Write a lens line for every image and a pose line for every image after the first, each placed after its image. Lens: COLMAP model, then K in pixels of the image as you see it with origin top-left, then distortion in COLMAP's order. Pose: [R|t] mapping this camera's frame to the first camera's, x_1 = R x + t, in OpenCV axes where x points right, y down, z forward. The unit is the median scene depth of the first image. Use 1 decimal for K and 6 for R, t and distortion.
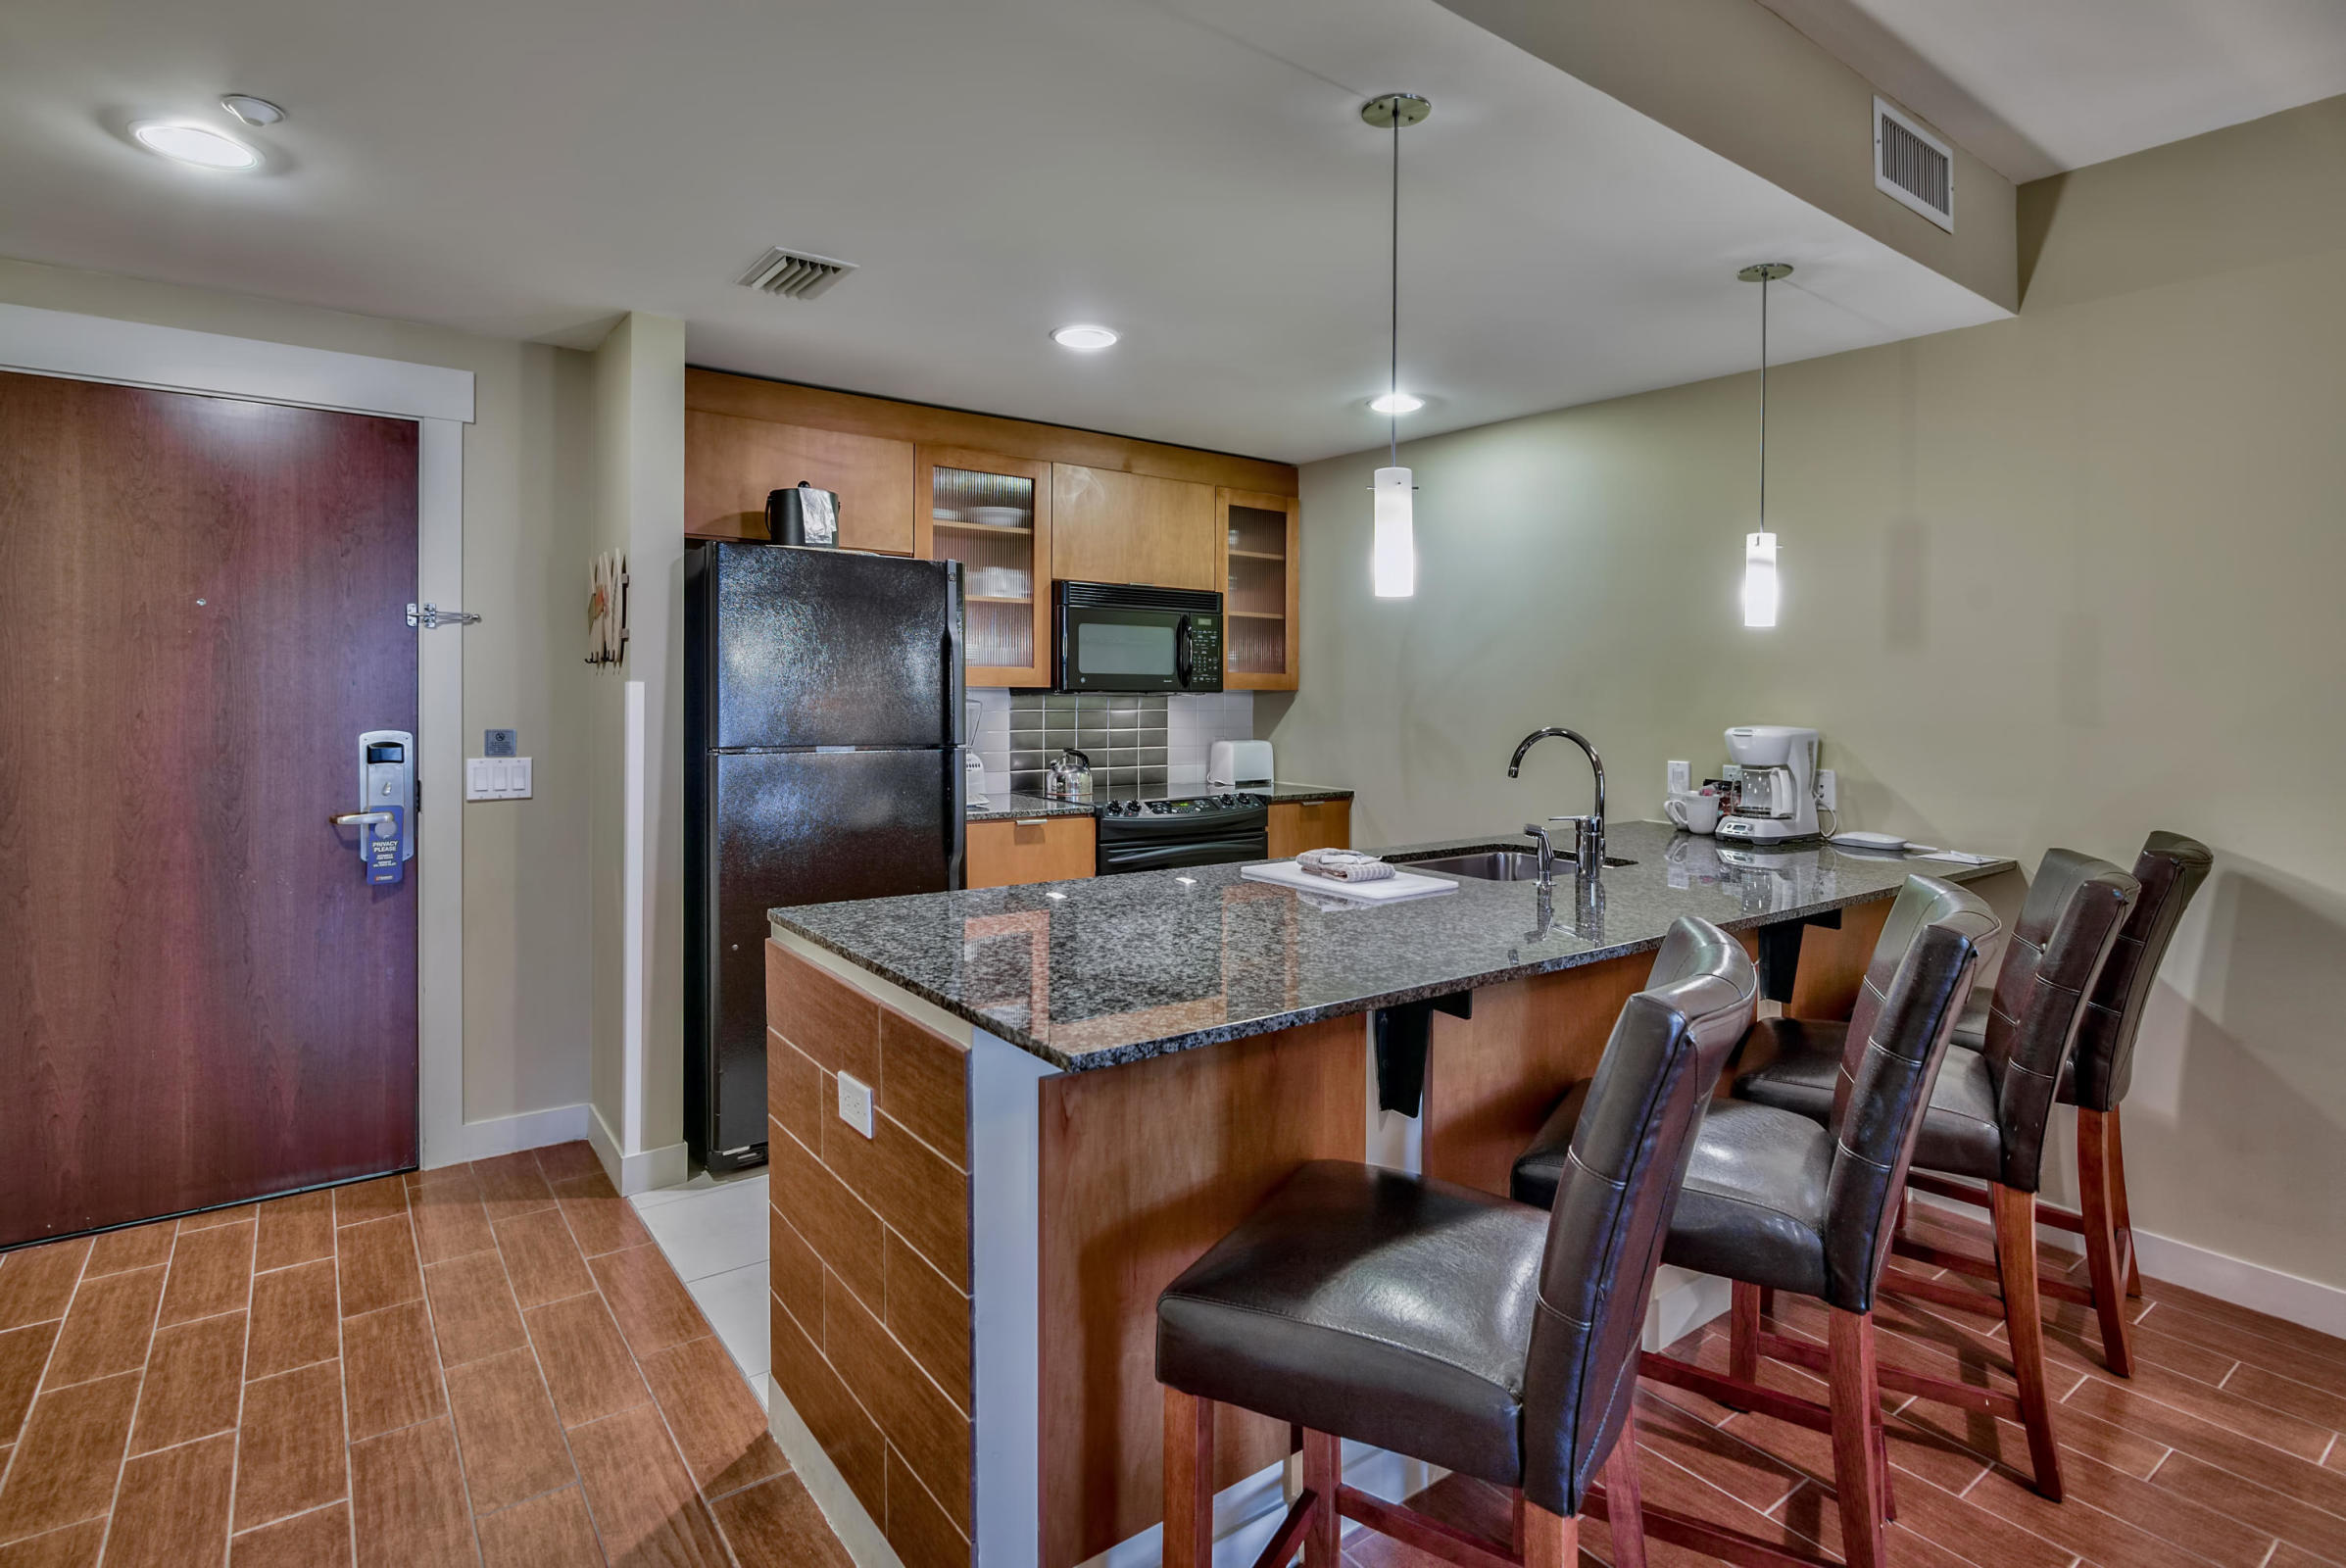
lens RADIAL K [[1203.5, 0, 1147.2], [0, 1203.5, 700.3], [0, 0, 1]] dist [-0.010276, 0.000385]
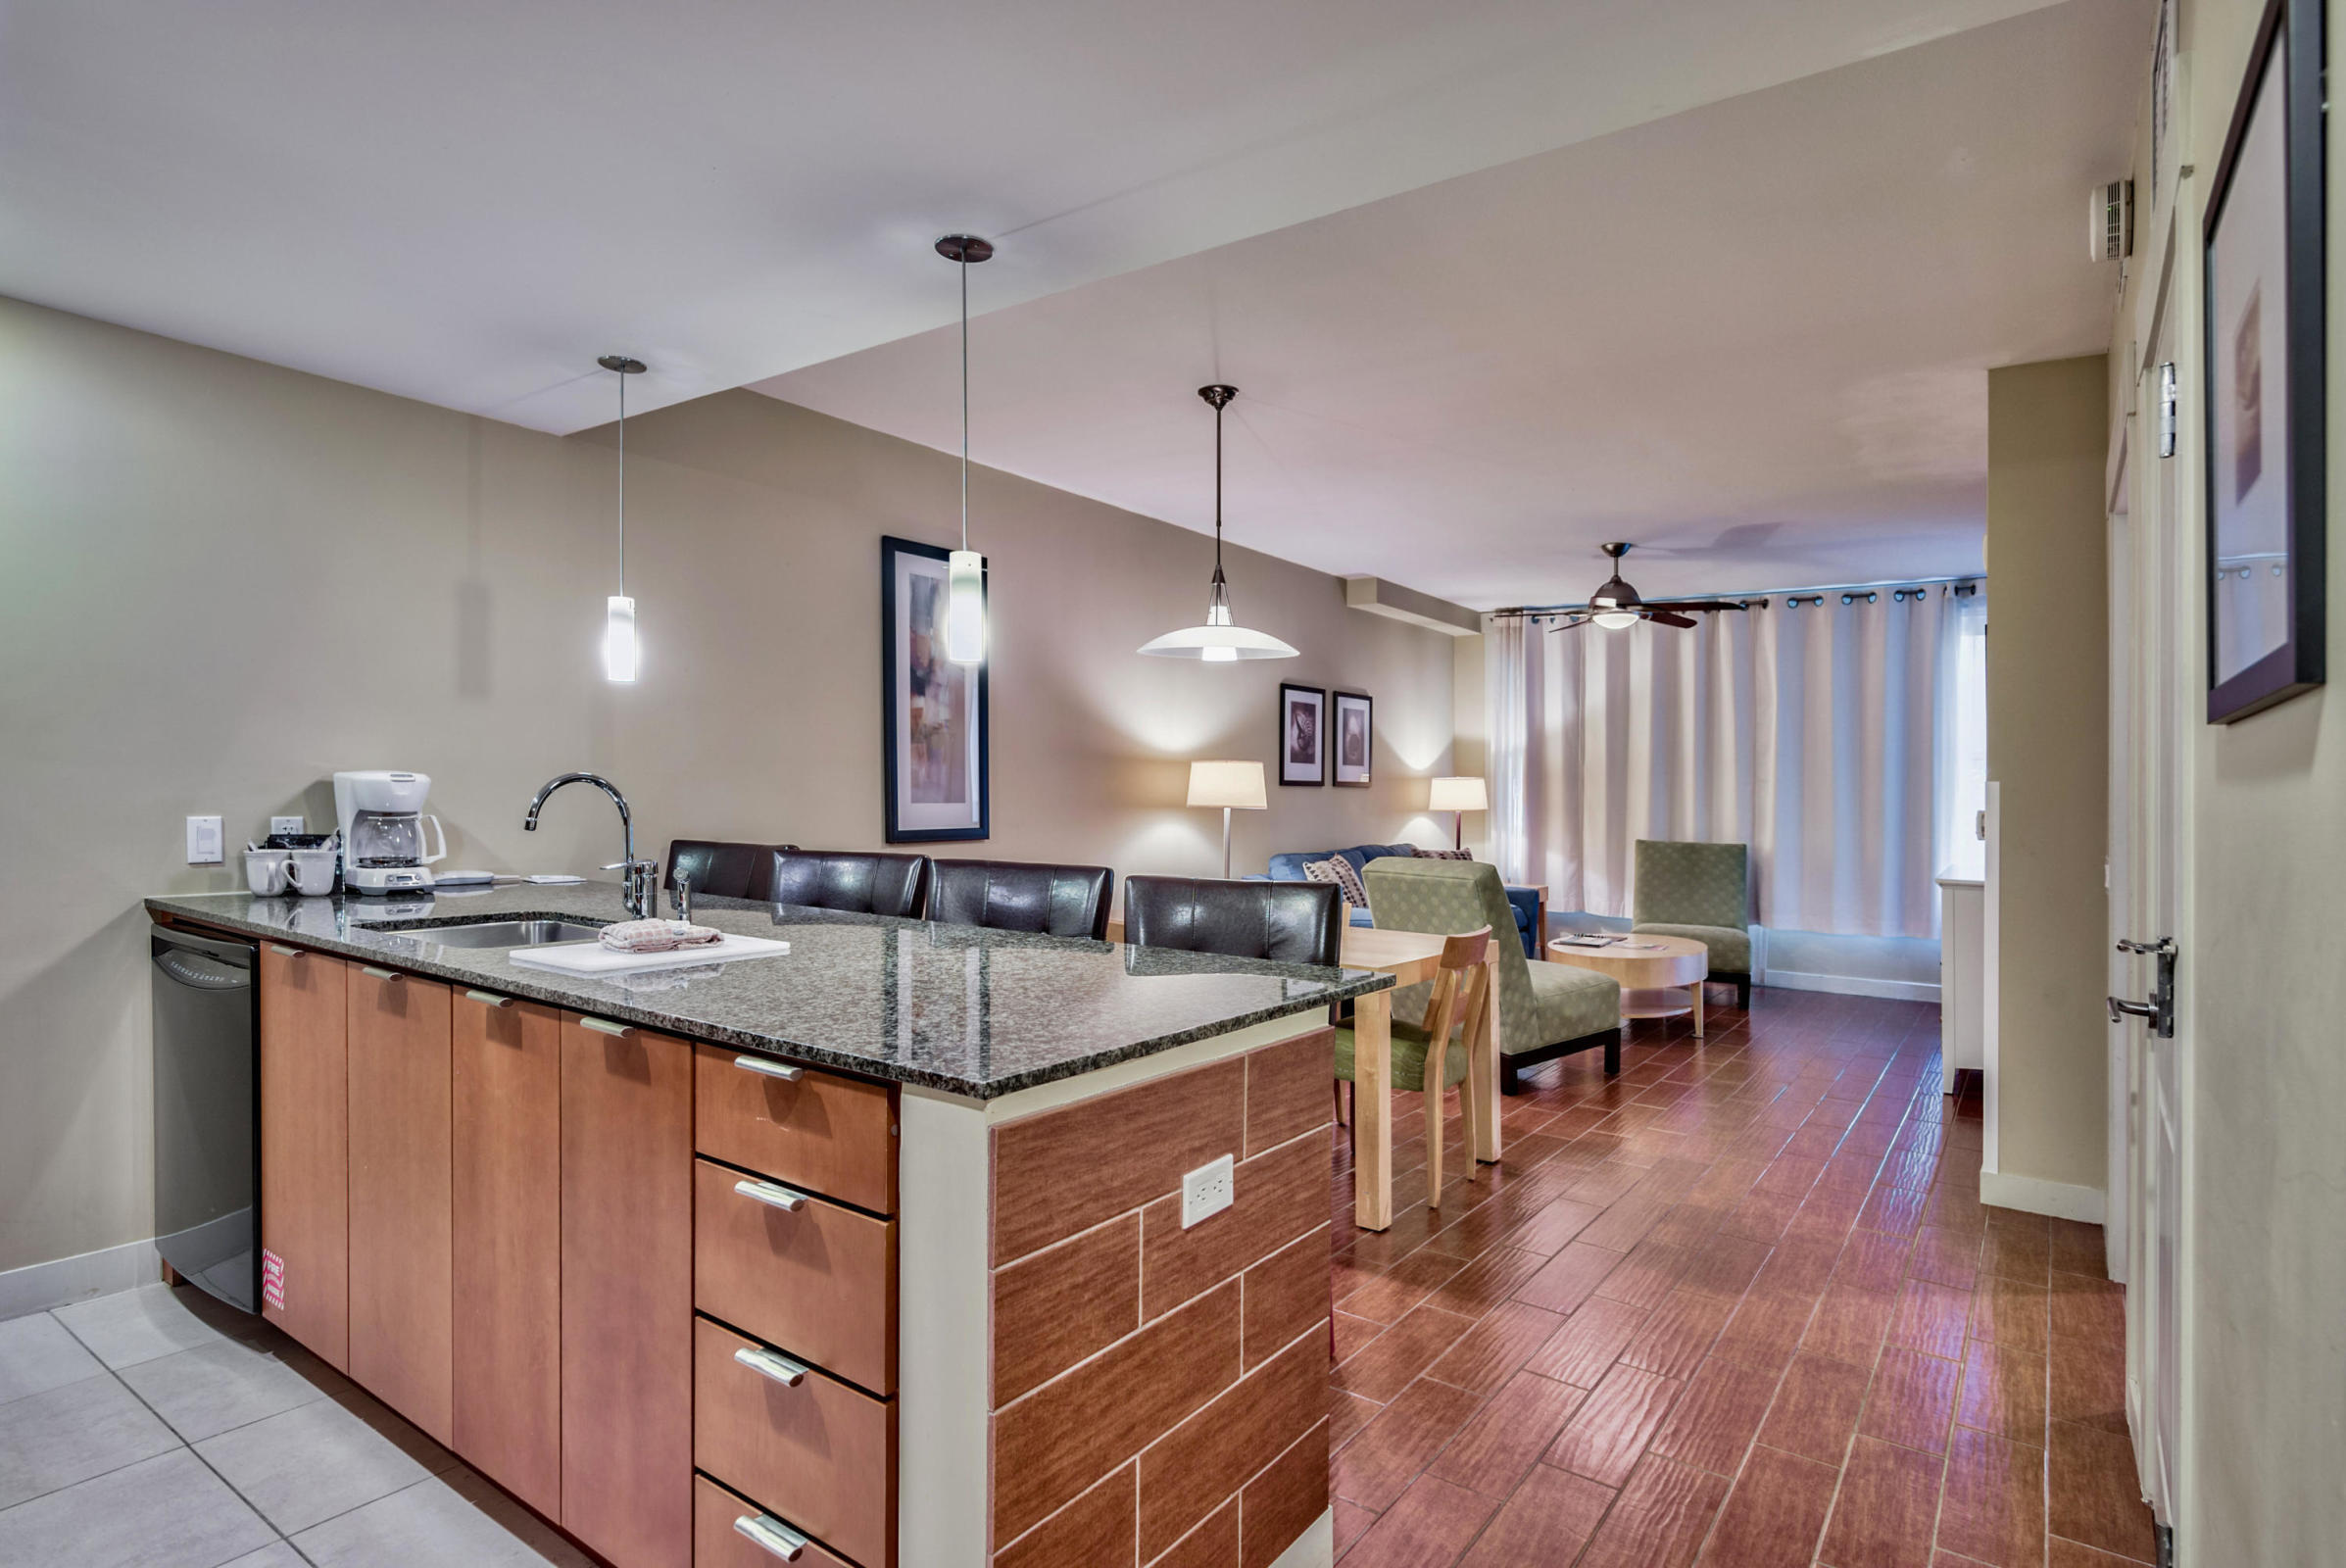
lens RADIAL K [[1223.9, 0, 1155.7], [0, 1223.9, 788.3], [0, 0, 1]] dist [-0.000731, -0.000024]
pose [[-0.318442, -0.014275, 0.947835, -0.489601], [-0.014747, 0.999840, 0.010104, 0.012651], [-0.947828, -0.010760, -0.318602, 0.597735]]
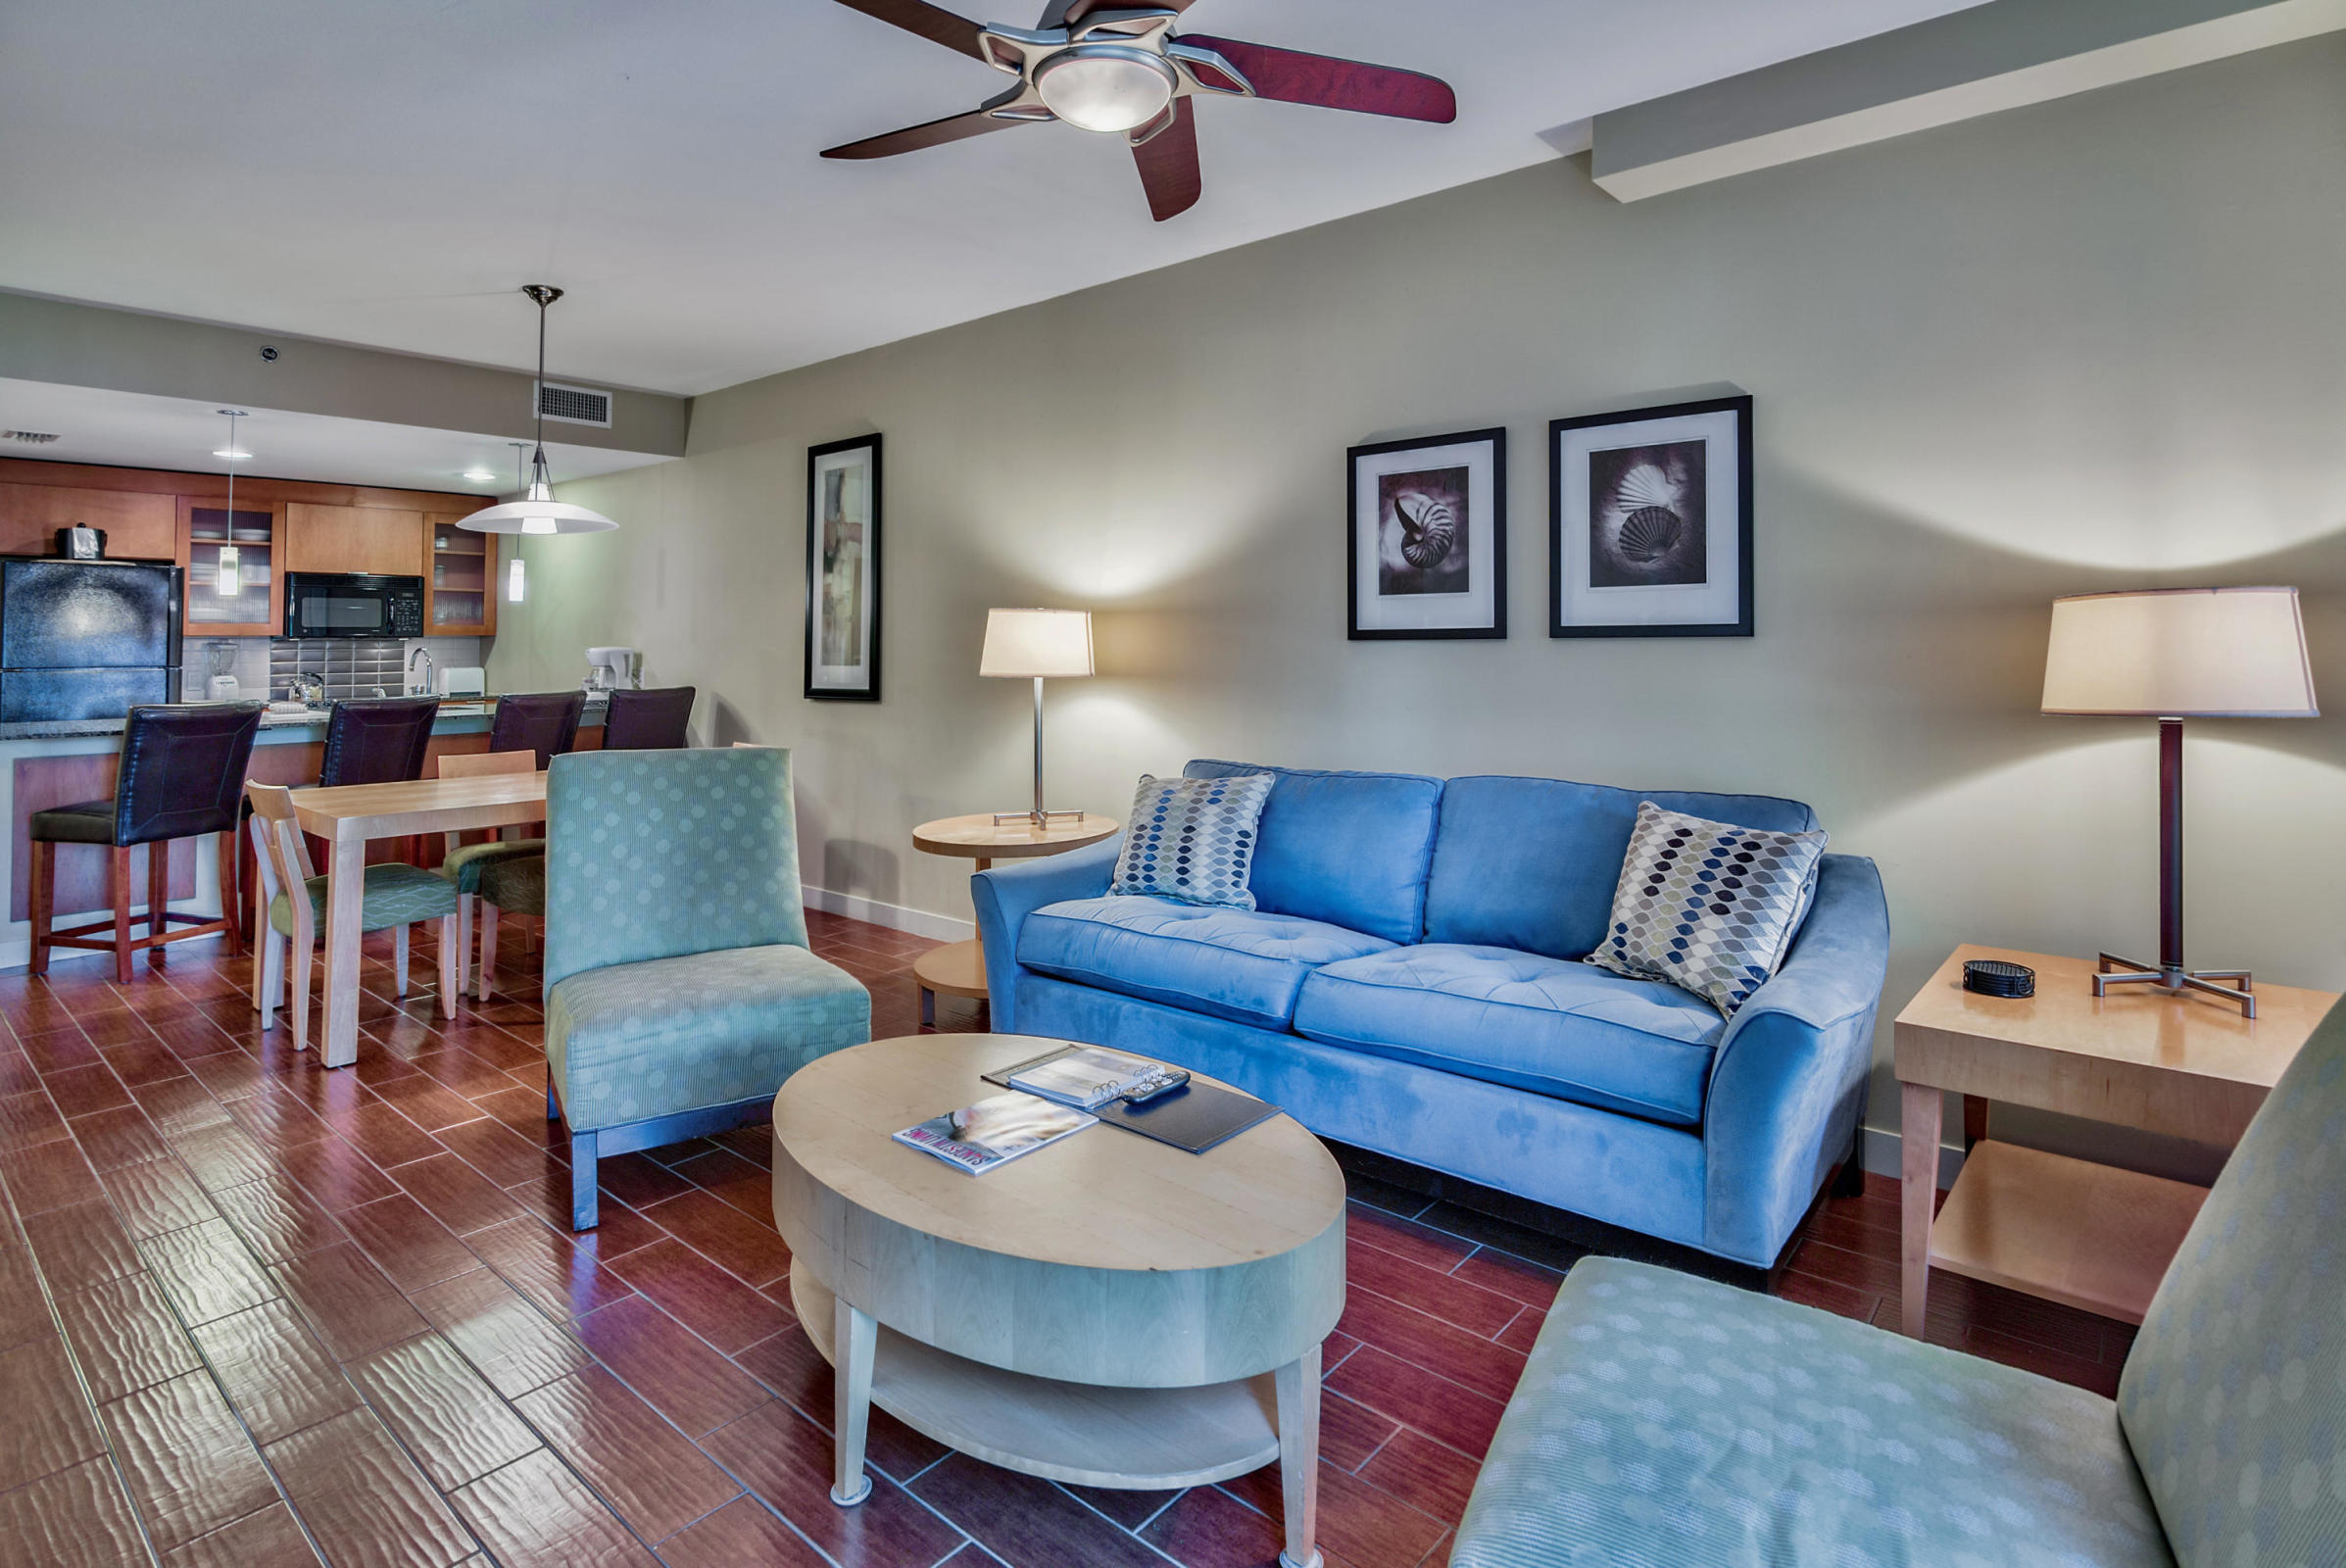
lens RADIAL K [[1203.5, 0, 1163.8], [0, 1203.5, 764.8], [0, 0, 1]] dist [-0.010276, 0.000385]
pose [[0.971564, -0.037595, 0.233771, 0.896886], [0.014694, 0.994984, 0.098945, 0.027390], [-0.236319, -0.092696, 0.967244, -1.194842]]
